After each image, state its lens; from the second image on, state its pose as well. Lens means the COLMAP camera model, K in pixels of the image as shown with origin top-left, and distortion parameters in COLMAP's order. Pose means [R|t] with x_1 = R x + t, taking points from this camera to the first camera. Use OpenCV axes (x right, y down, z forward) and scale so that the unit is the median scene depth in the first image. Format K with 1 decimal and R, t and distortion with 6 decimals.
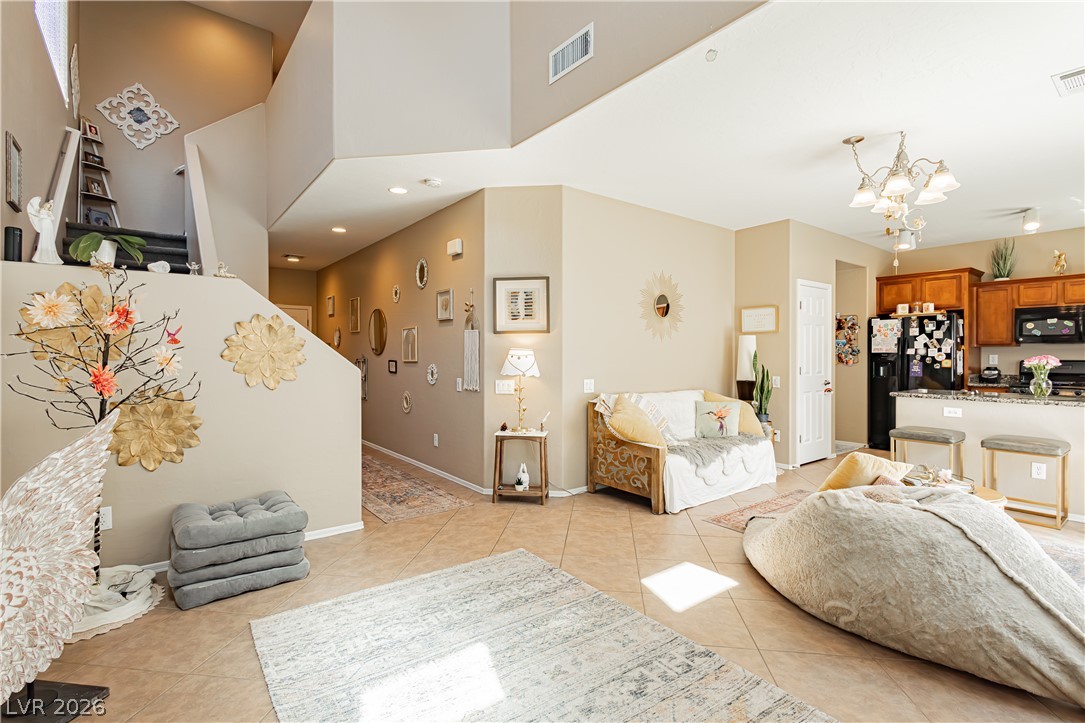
lens RADIAL K [[504.4, 0, 542.9], [0, 504.4, 357.3], [0, 0, 1]] dist [0.007821, -0.002629]
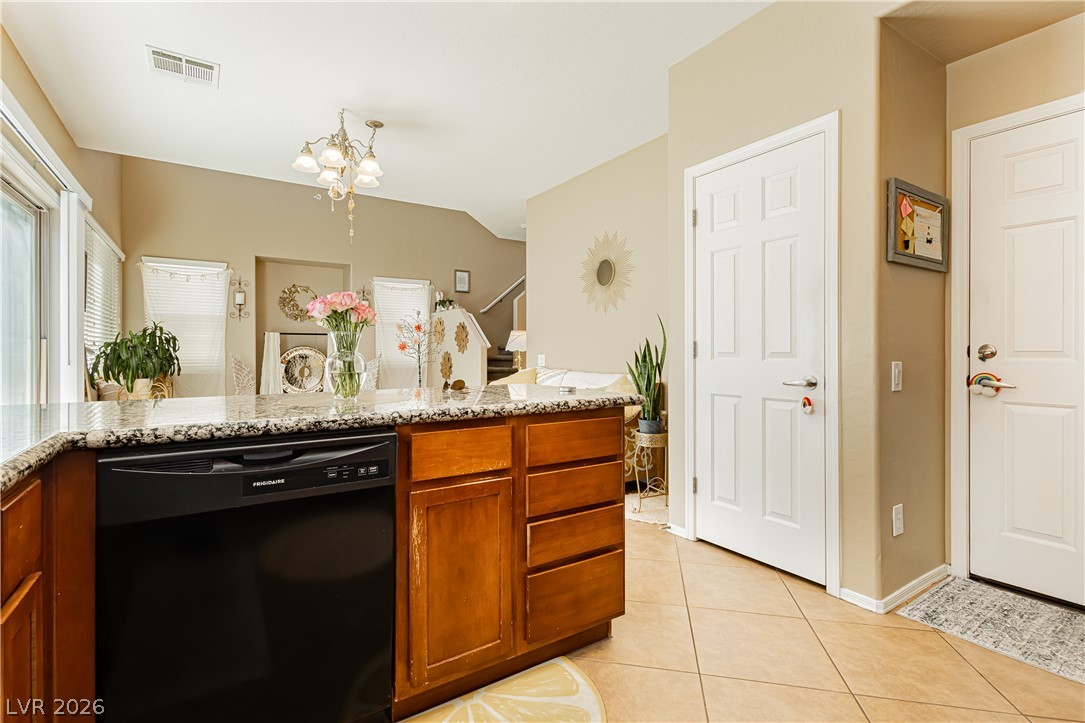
lens RADIAL K [[504.4, 0, 534.0], [0, 504.4, 353.9], [0, 0, 1]] dist [0.007821, -0.002629]
pose [[-0.073071, 0.002488, -0.997324, 0.962107], [-0.010213, 0.999943, 0.003243, 0.029867], [0.997274, 0.010423, -0.073041, 0.827794]]
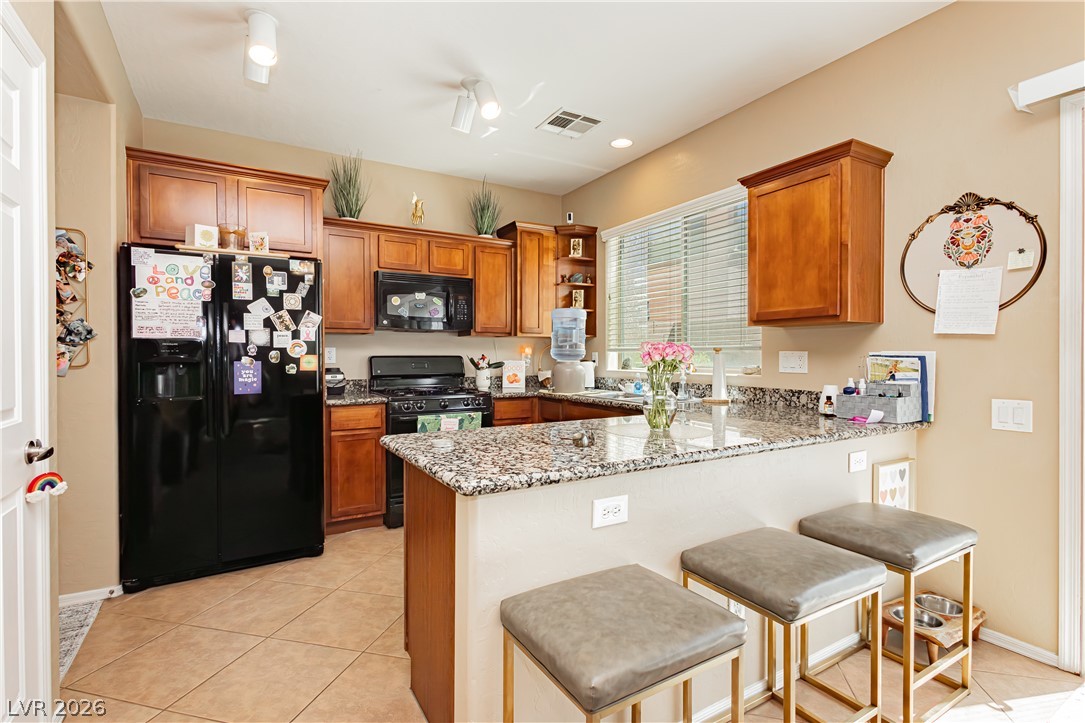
lens RADIAL K [[504.4, 0, 537.8], [0, 504.4, 361.3], [0, 0, 1]] dist [0.007821, -0.002629]
pose [[0.119556, -0.012795, 0.992745, 0.354463], [0.005296, 0.999911, 0.012249, 0.005720], [-0.992813, 0.003793, 0.119613, 0.740646]]
